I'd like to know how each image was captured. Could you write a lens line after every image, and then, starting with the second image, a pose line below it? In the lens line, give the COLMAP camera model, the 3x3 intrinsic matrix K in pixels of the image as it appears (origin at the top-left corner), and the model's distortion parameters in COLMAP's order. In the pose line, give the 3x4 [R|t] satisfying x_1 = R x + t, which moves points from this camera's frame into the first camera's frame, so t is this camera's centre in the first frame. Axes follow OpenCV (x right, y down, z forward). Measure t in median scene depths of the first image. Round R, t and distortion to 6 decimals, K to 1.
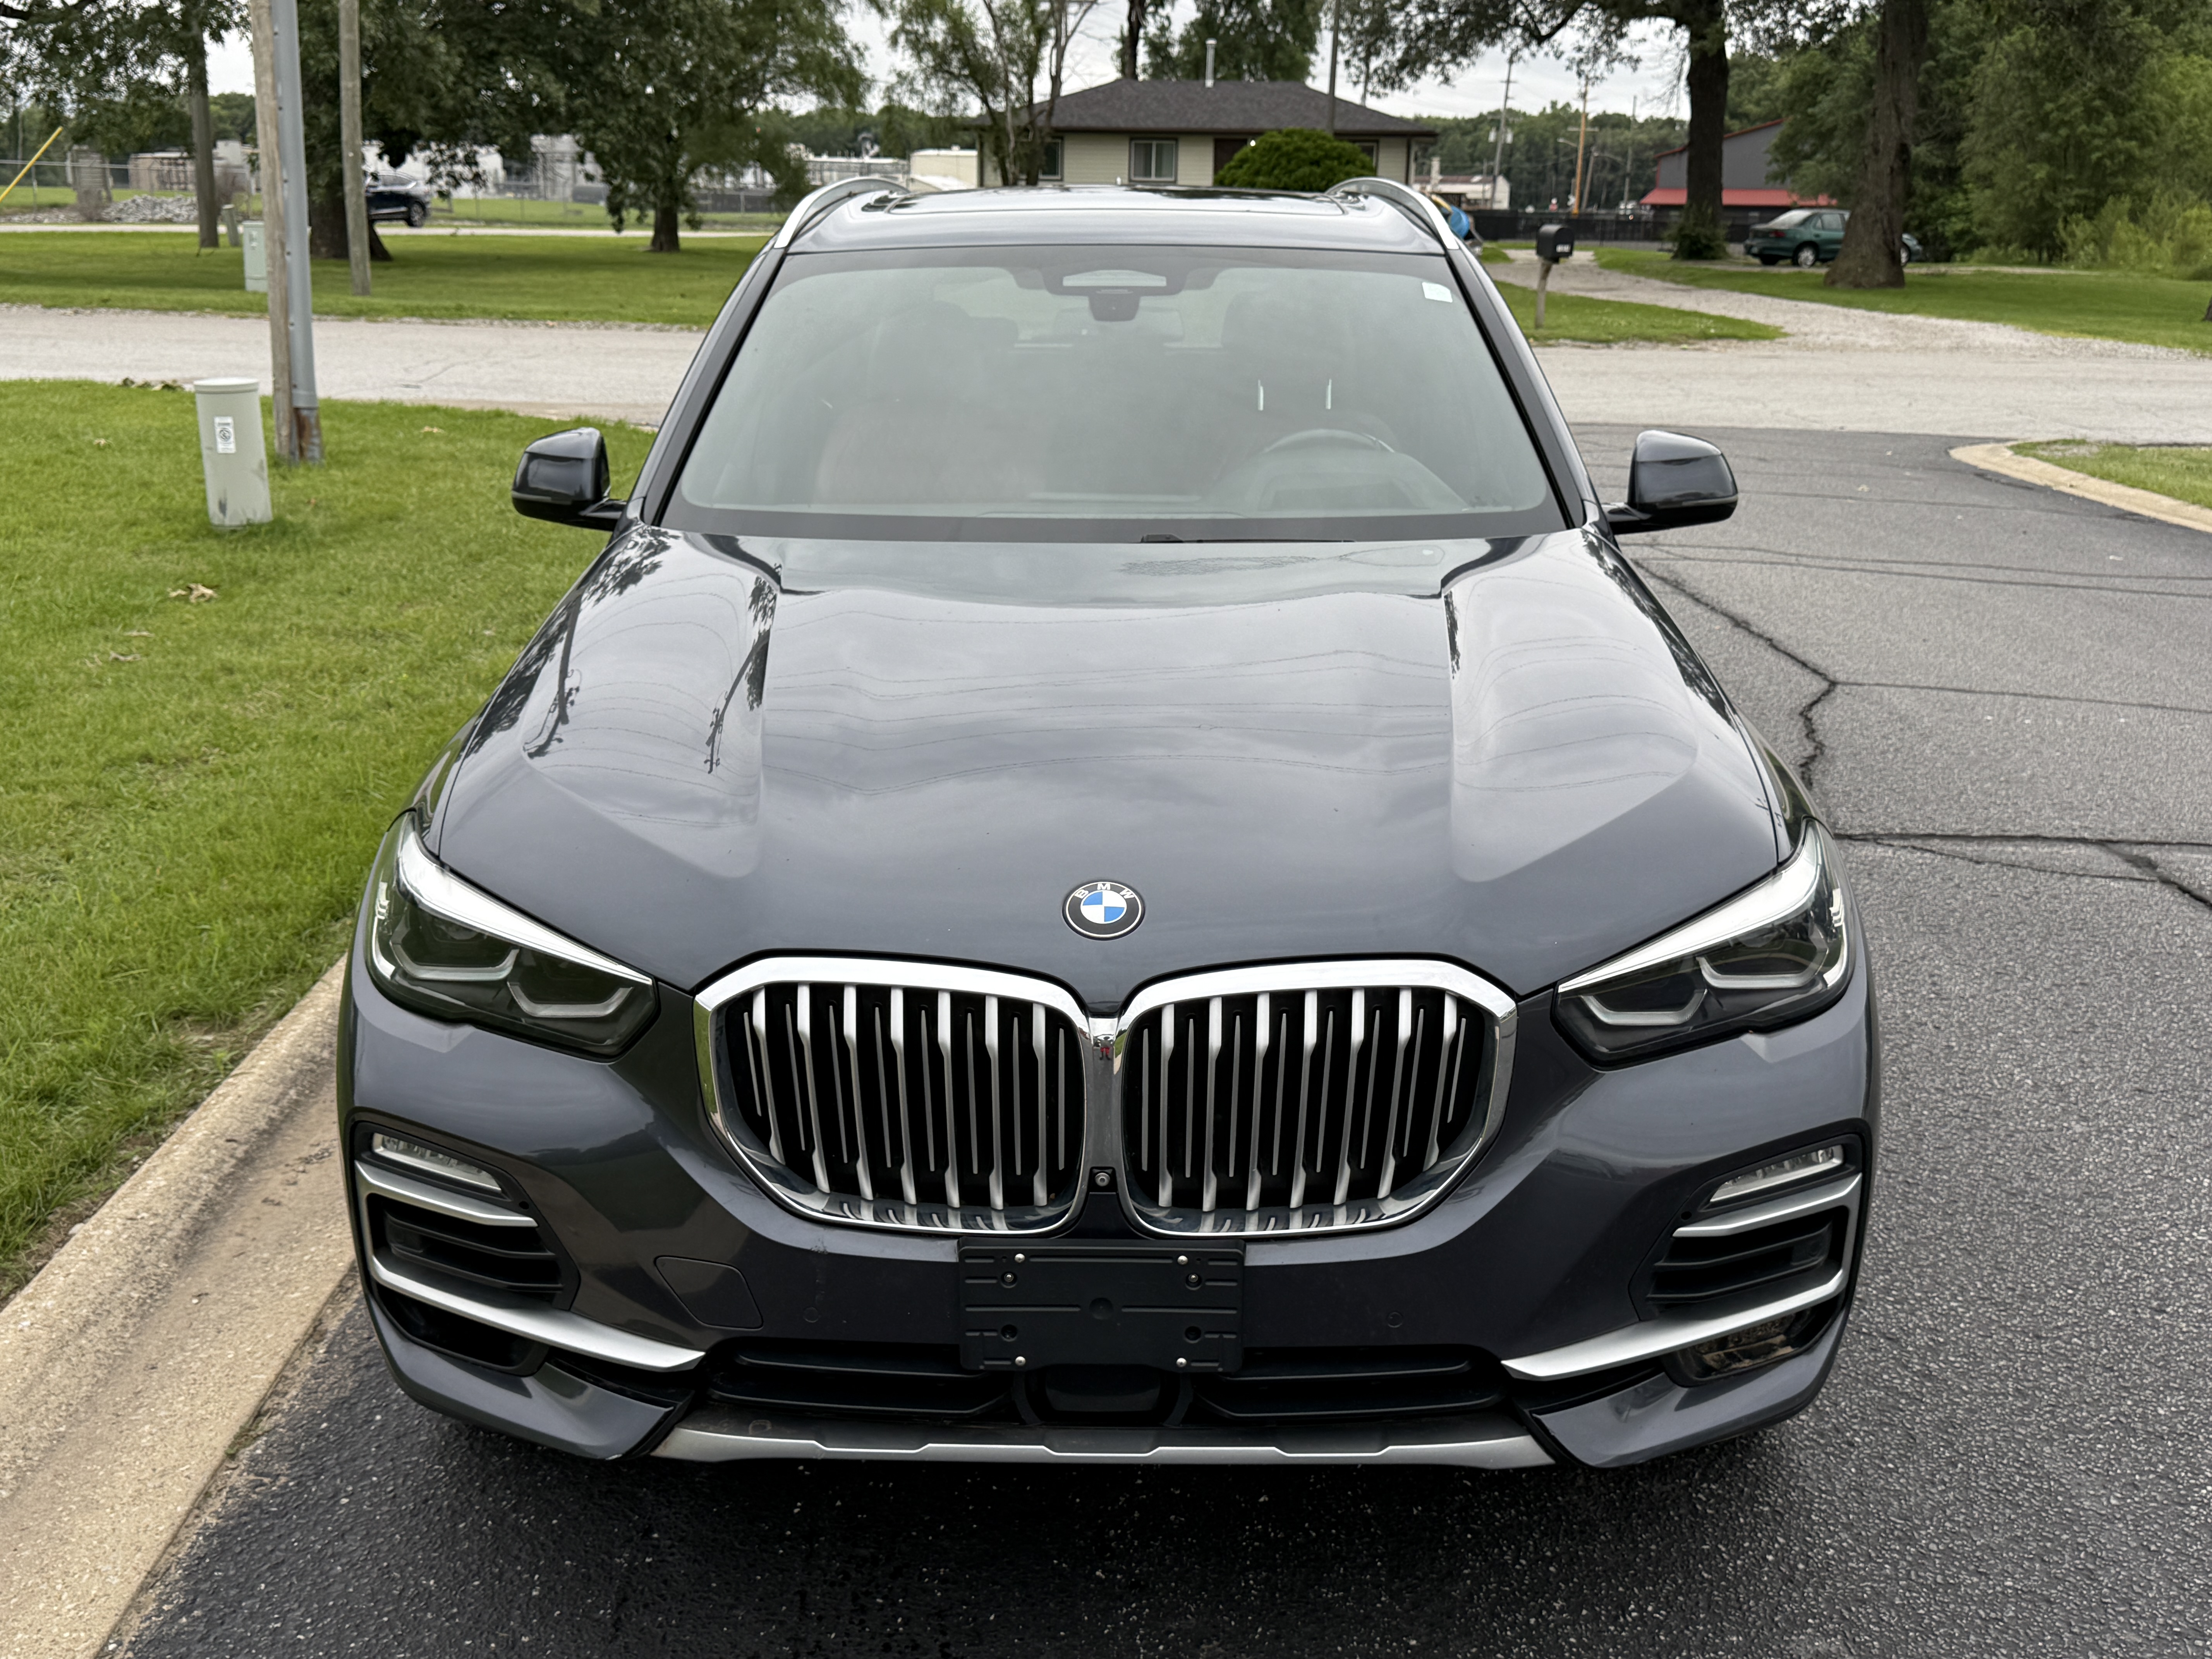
lens RADIAL K [[2198.6, 0, 1091.5], [0, 2198.6, 818.2], [0, 0, 1]] dist [0.101044, -0.206221]
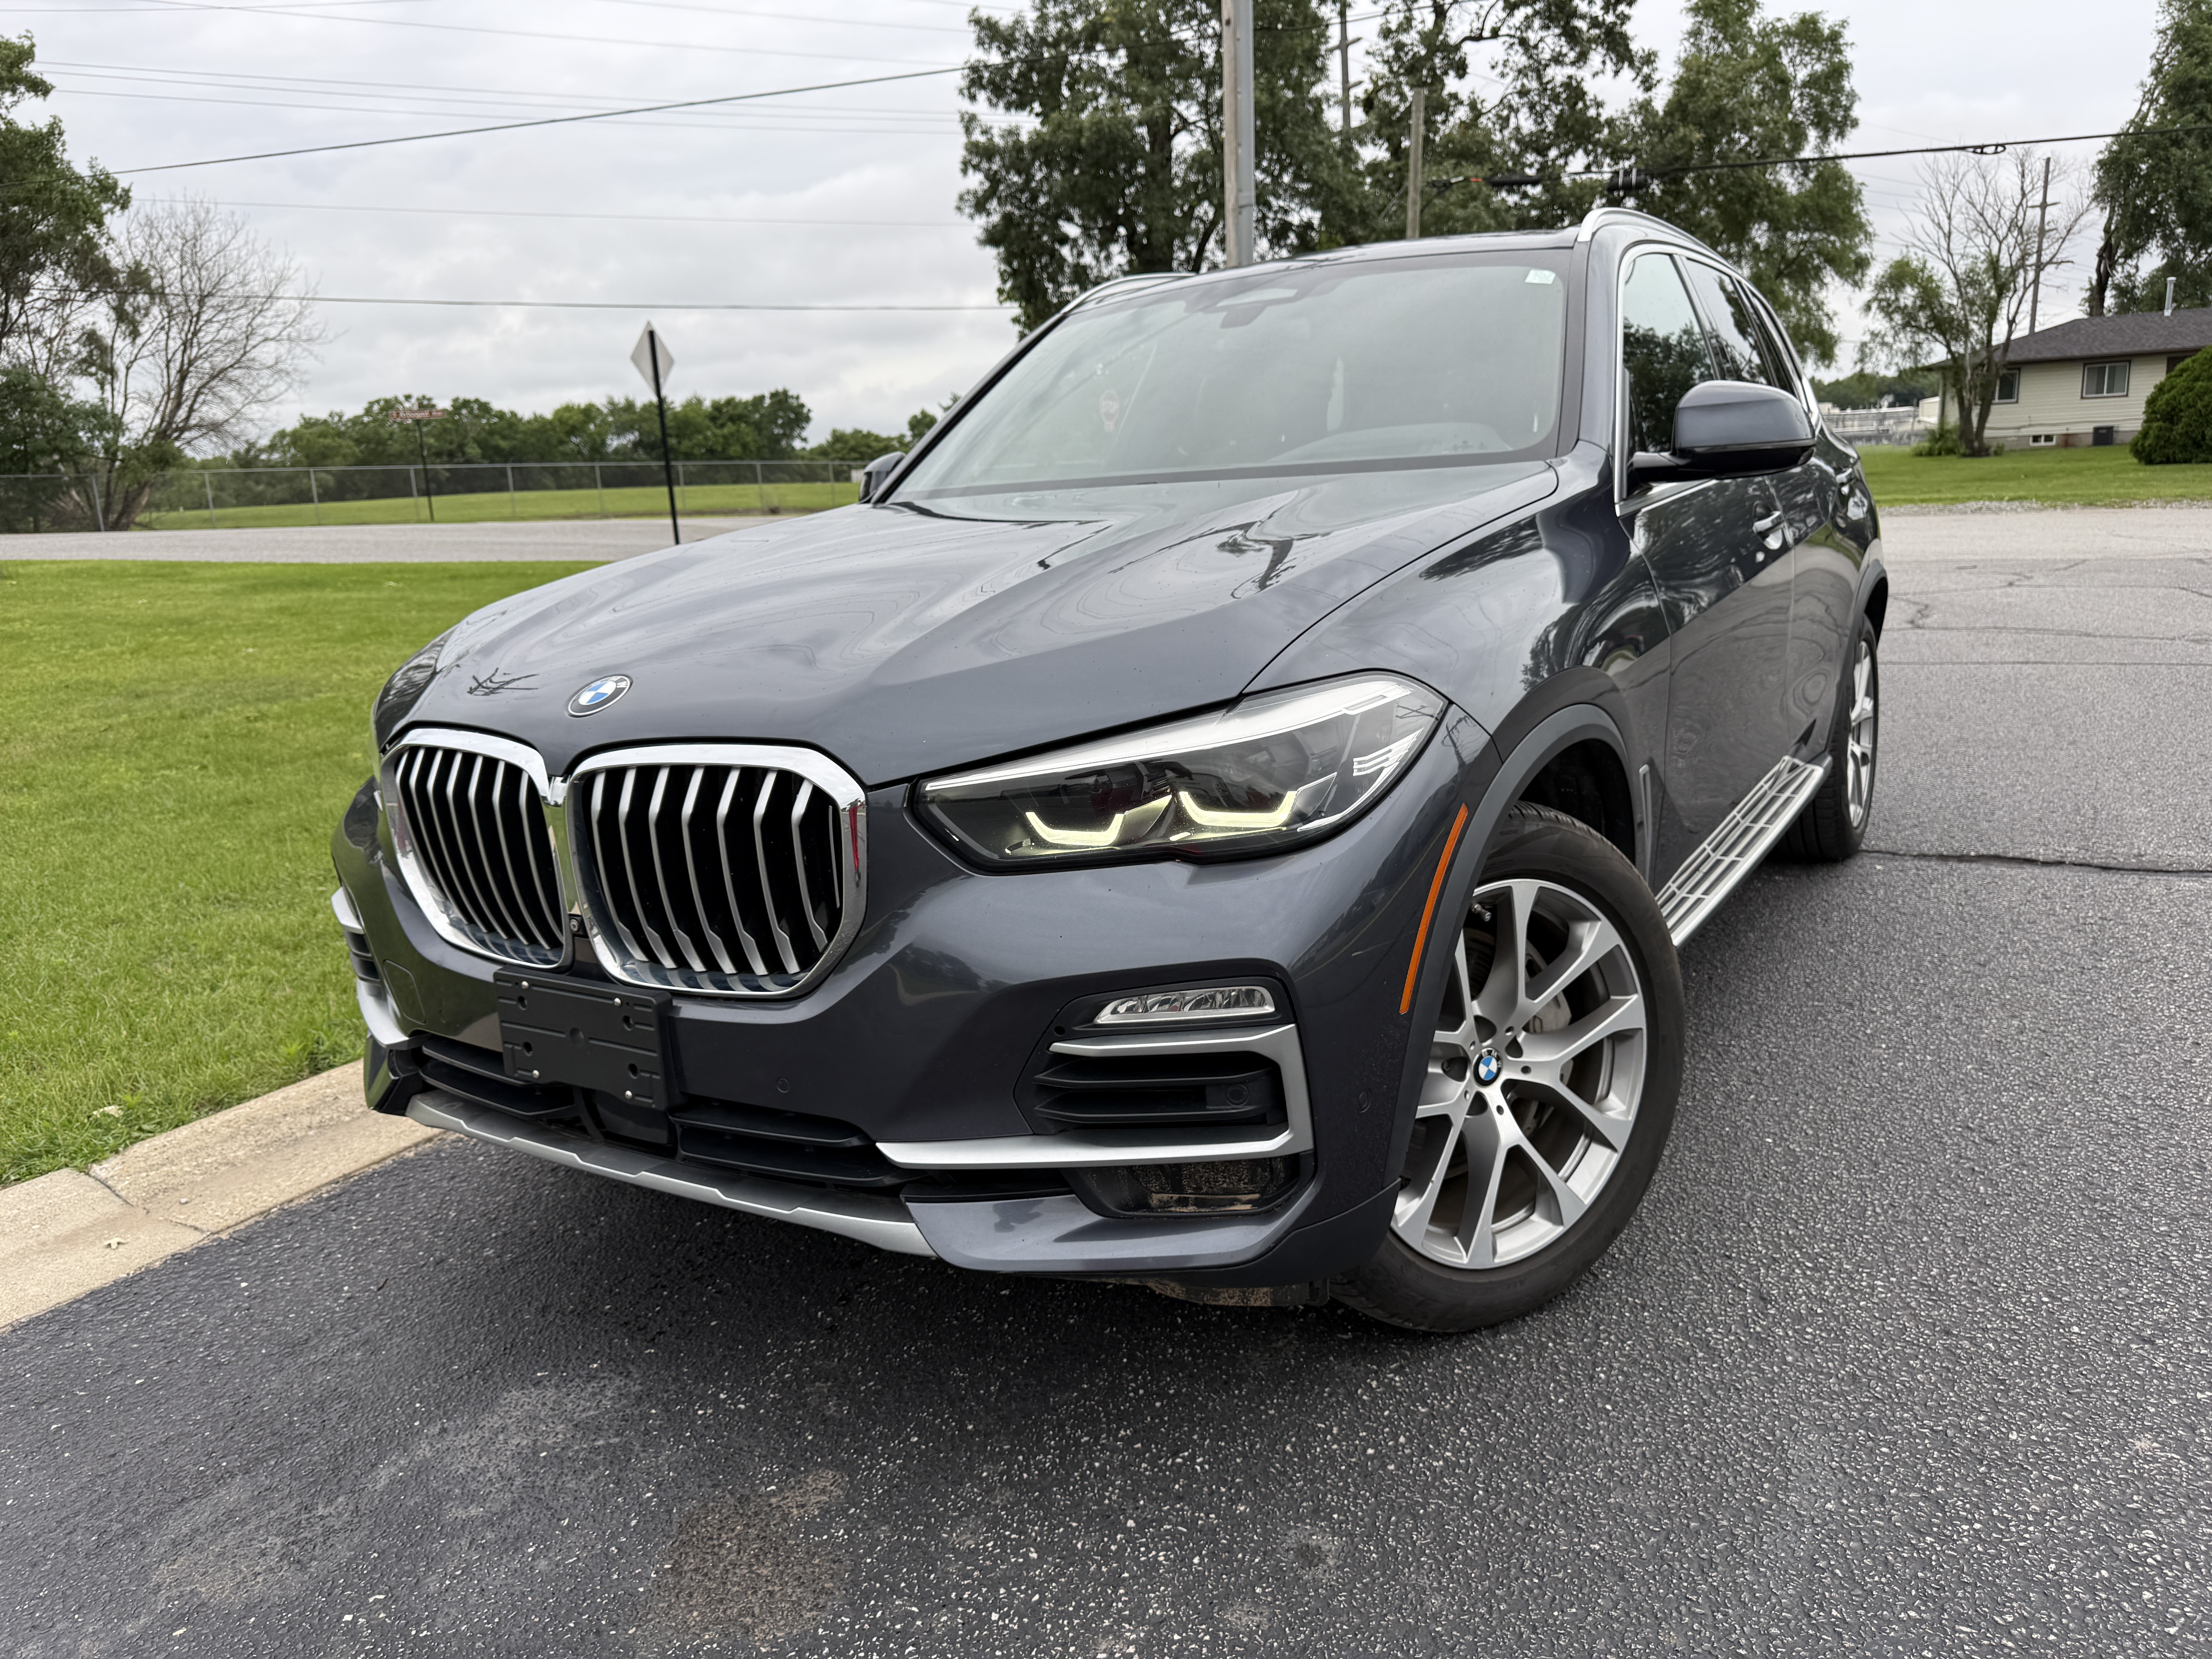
lens RADIAL K [[1558.6, 0, 1100.9], [0, 1558.6, 823.3], [0, 0, 1]] dist [0.006224, -0.009440]
pose [[0.851725, 0.054165, -0.521181, 0.435368], [-0.077049, 0.996777, -0.022321, 0.069662], [0.518293, 0.059168, 0.853154, 0.283130]]
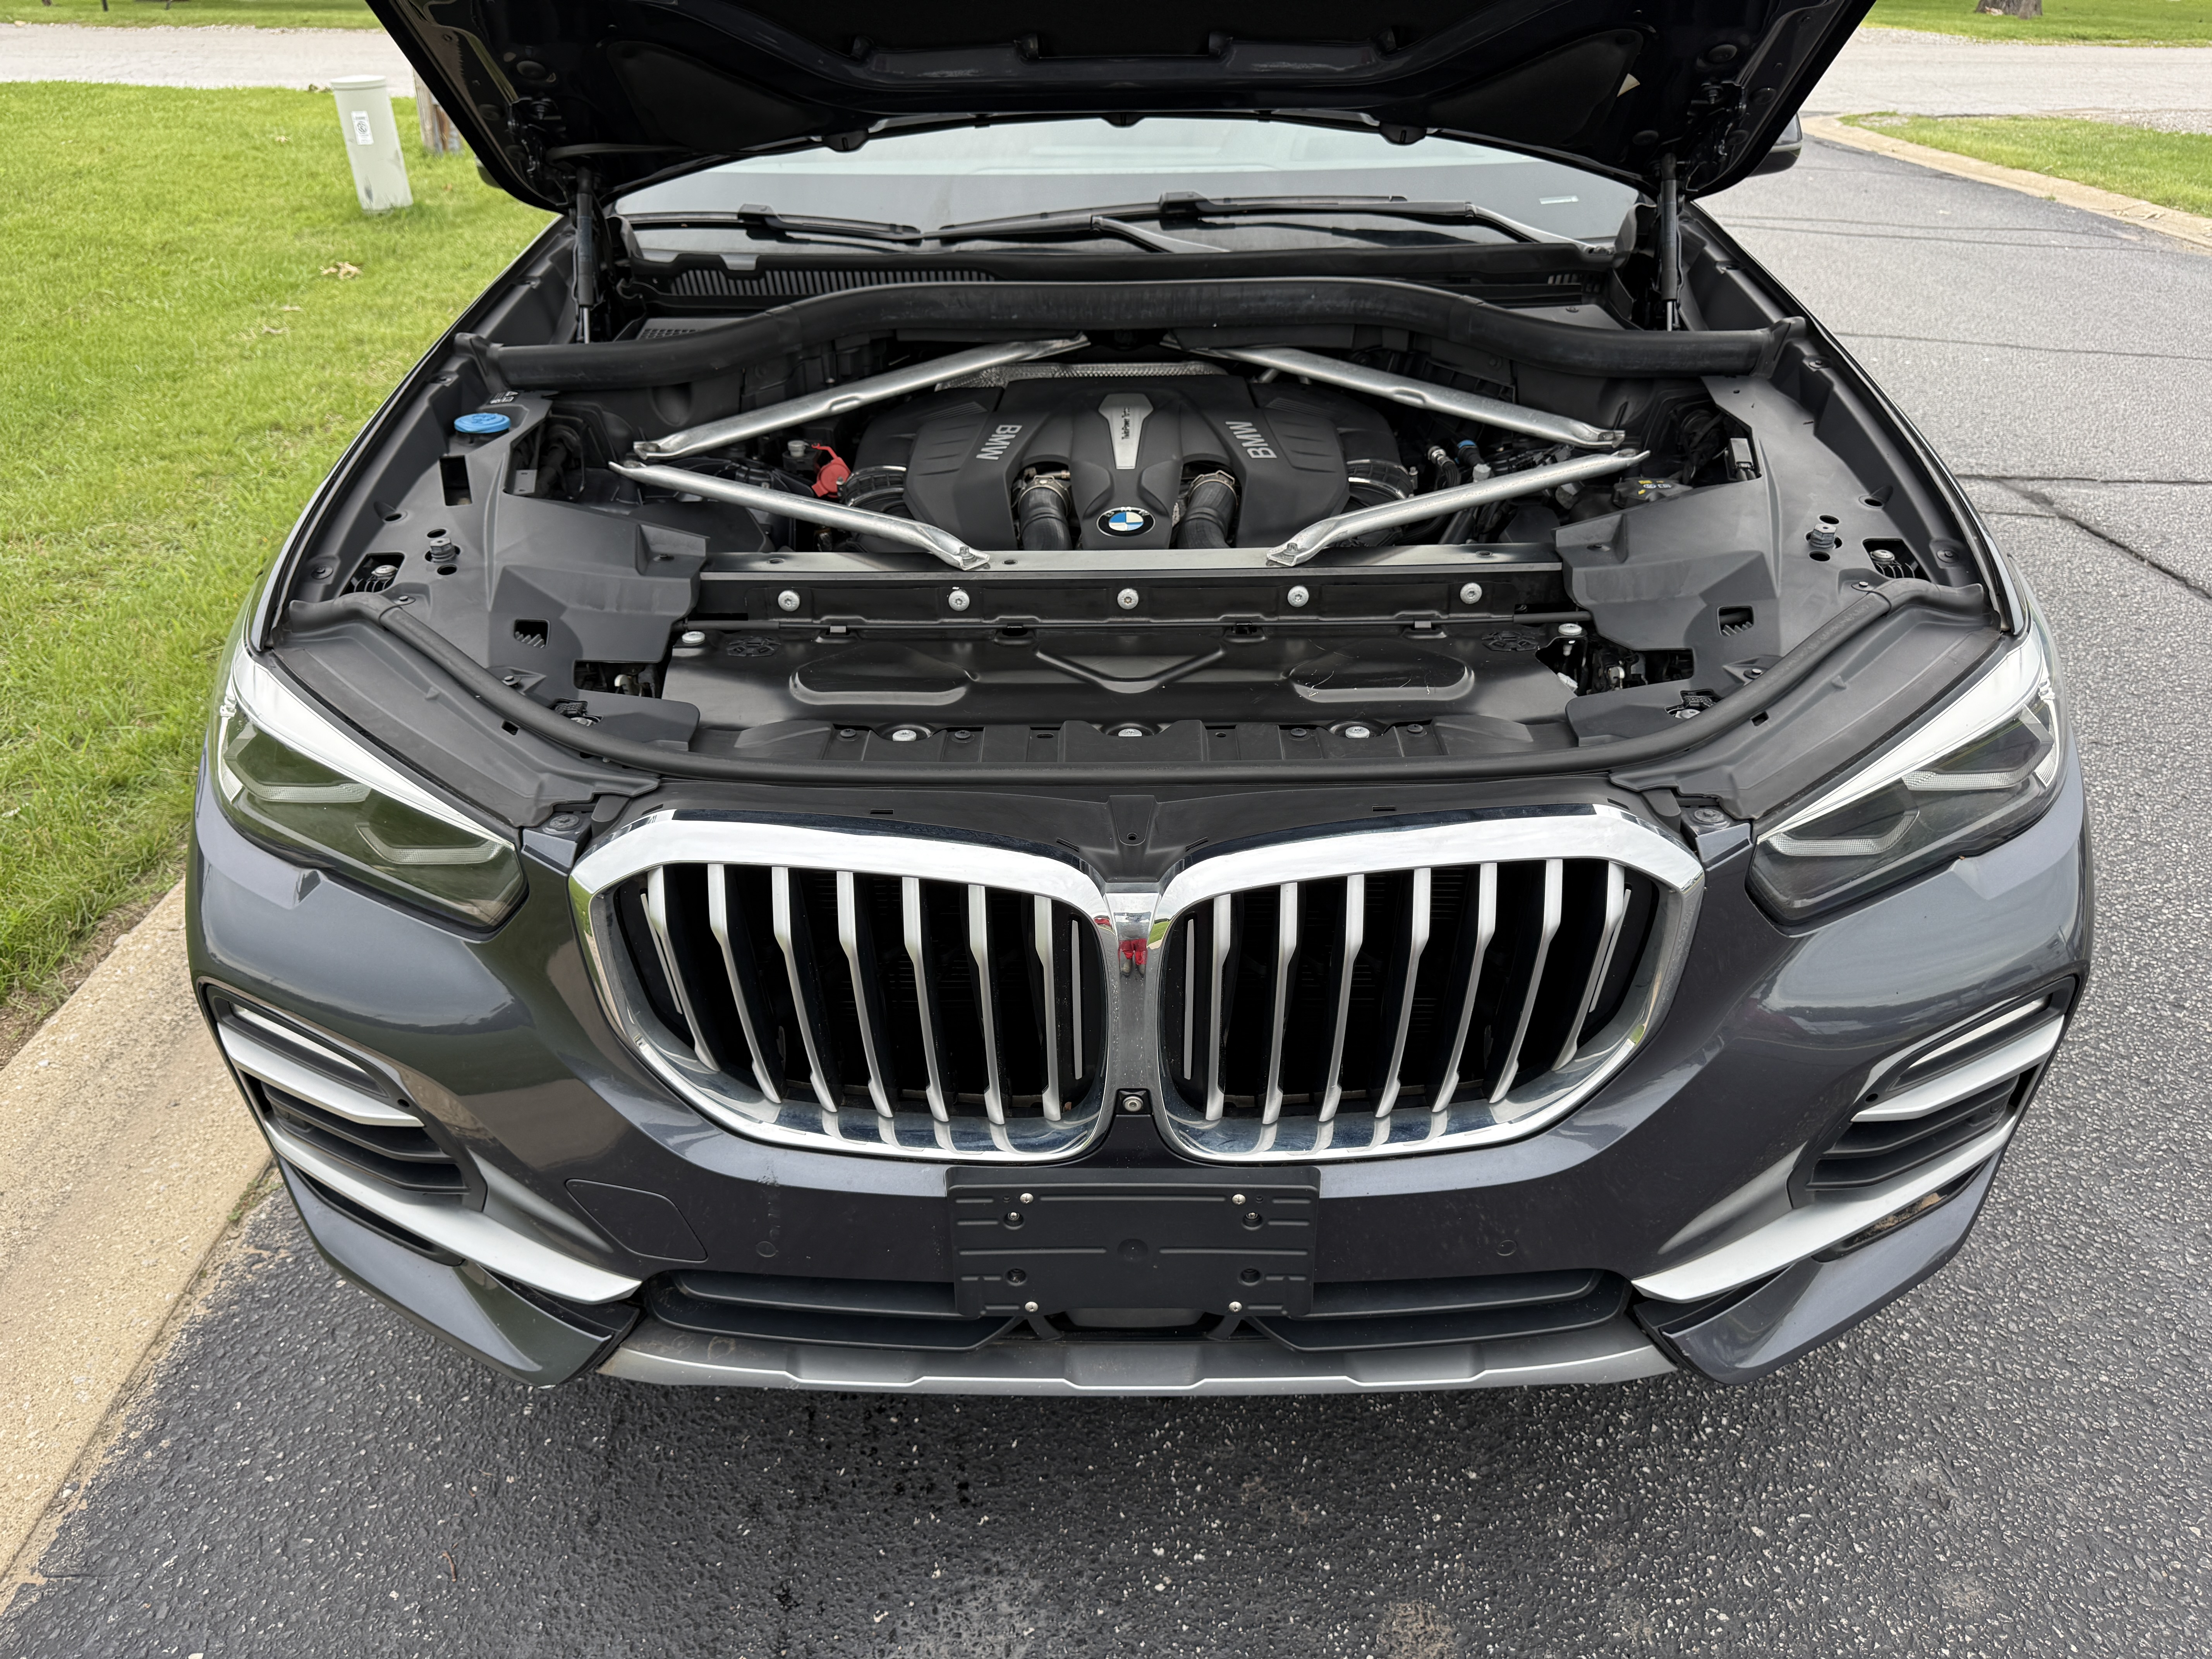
lens RADIAL K [[1558.6, 0, 1100.9], [0, 1558.6, 823.3], [0, 0, 1]] dist [0.006224, -0.009440]
pose [[0.999873, -0.015407, -0.004146, -0.001579], [0.015954, 0.969055, 0.246328, -0.038631], [0.000223, -0.246363, 0.969178, 0.330696]]
